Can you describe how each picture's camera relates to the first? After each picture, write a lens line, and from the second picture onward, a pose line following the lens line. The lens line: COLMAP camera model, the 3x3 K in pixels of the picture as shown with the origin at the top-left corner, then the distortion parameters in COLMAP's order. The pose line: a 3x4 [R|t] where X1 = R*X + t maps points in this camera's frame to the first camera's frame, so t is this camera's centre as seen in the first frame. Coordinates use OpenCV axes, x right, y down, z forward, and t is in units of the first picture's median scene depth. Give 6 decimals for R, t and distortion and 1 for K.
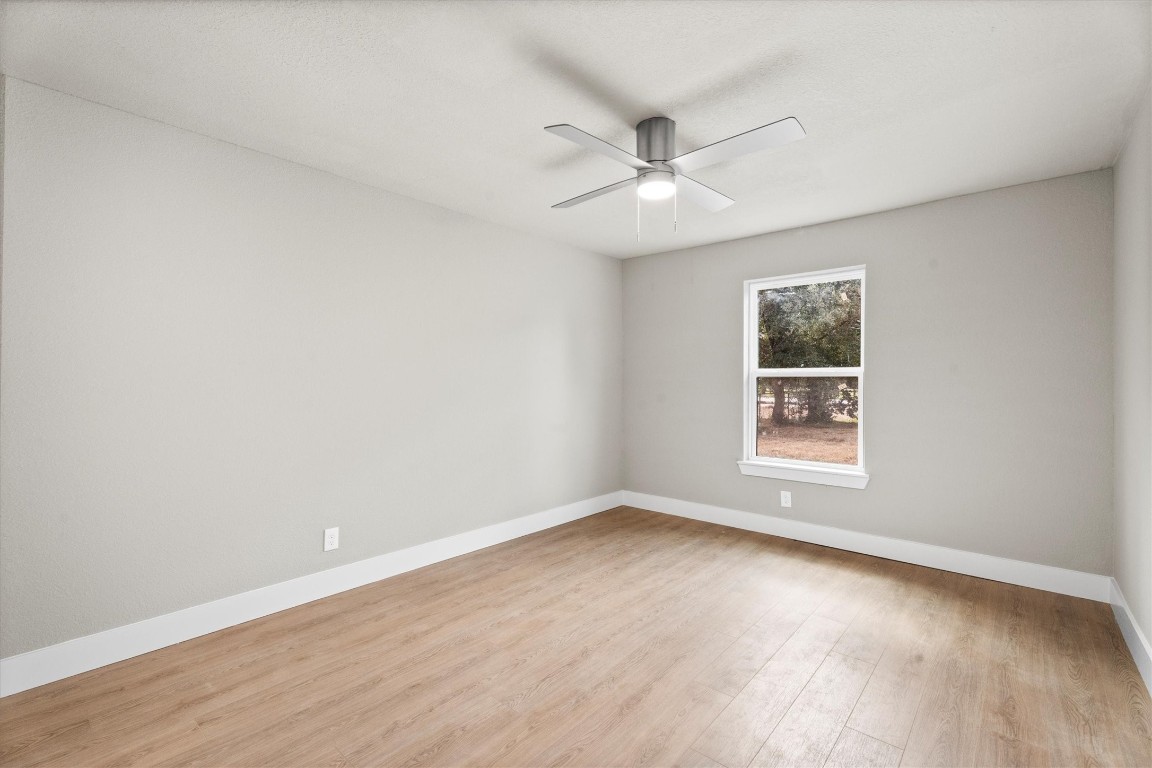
lens RADIAL K [[513.8, 0, 566.7], [0, 513.8, 387.3], [0, 0, 1]] dist [-0.002439, 0.001365]
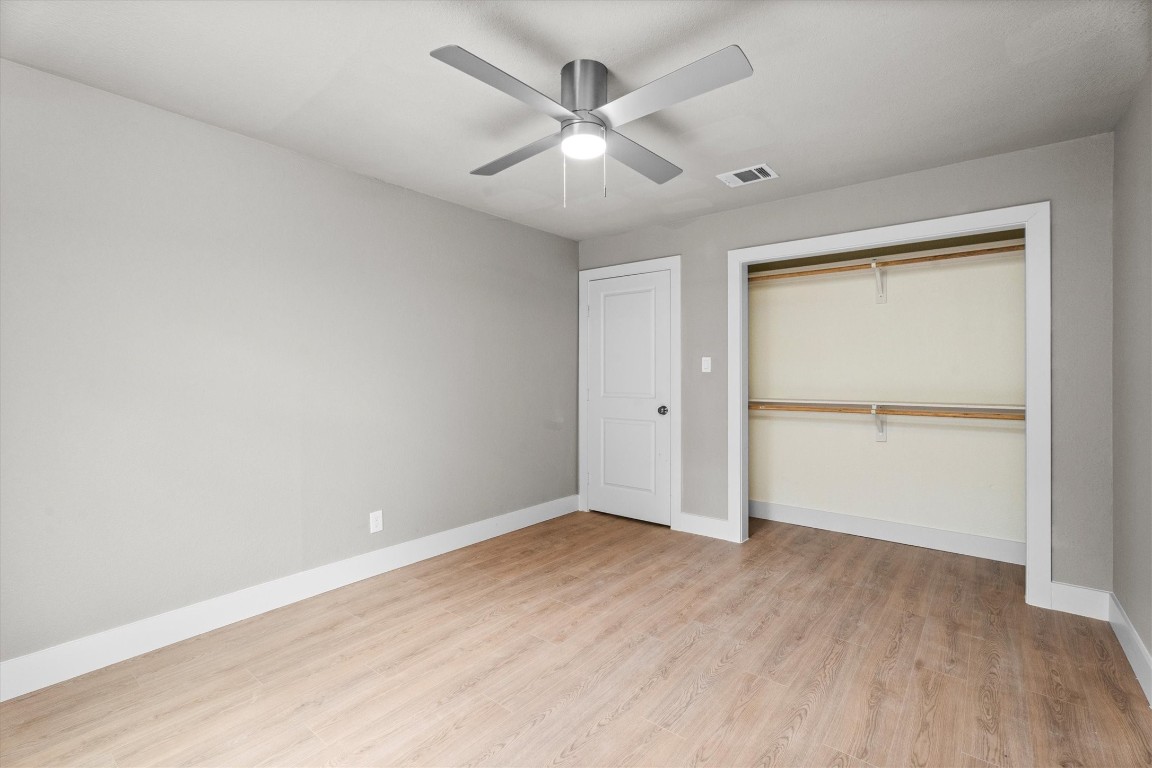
lens RADIAL K [[513.8, 0, 557.2], [0, 513.8, 377.8], [0, 0, 1]] dist [-0.002439, 0.001365]
pose [[-0.999658, -0.000655, -0.026154, 0.197109], [-0.001098, 0.999857, 0.016896, -0.016735], [0.026139, 0.016919, -0.999515, 1.499930]]
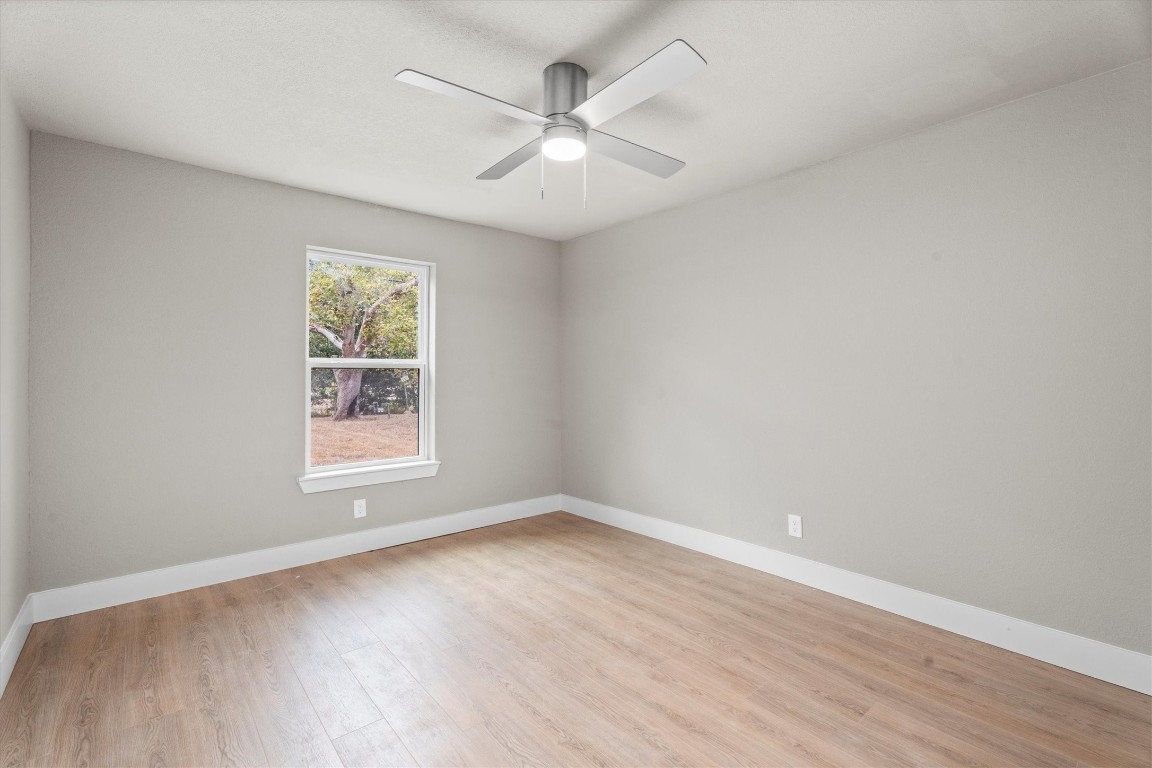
lens RADIAL K [[513.8, 0, 586.1], [0, 513.8, 379.0], [0, 0, 1]] dist [-0.002439, 0.001365]
pose [[0.128314, -0.012064, 0.991660, -0.538340], [0.011445, 0.999877, 0.010683, -0.010822], [-0.991668, 0.009979, 0.128436, 0.698959]]
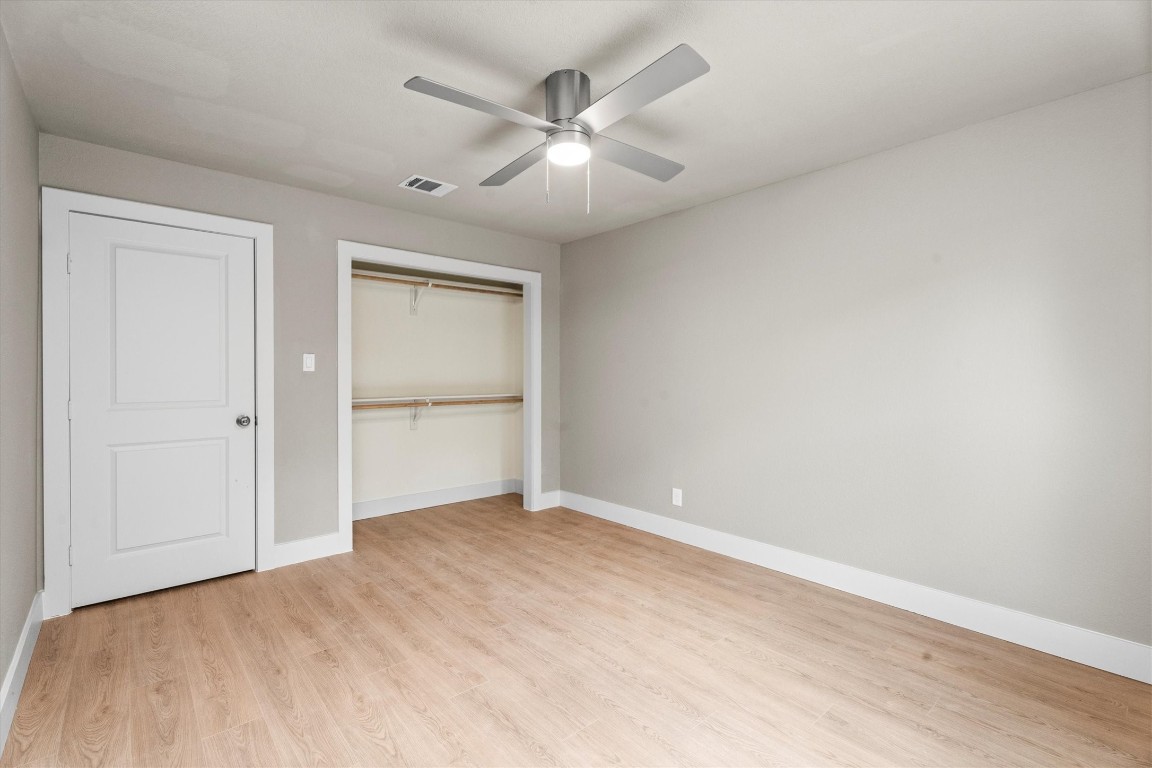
lens RADIAL K [[513.8, 0, 581.0], [0, 513.8, 375.5], [0, 0, 1]] dist [-0.002439, 0.001365]
pose [[-0.120863, 0.001485, -0.992668, 0.854116], [-0.011685, 0.999927, 0.002919, -0.009912], [0.992600, 0.011952, -0.120836, 0.920643]]
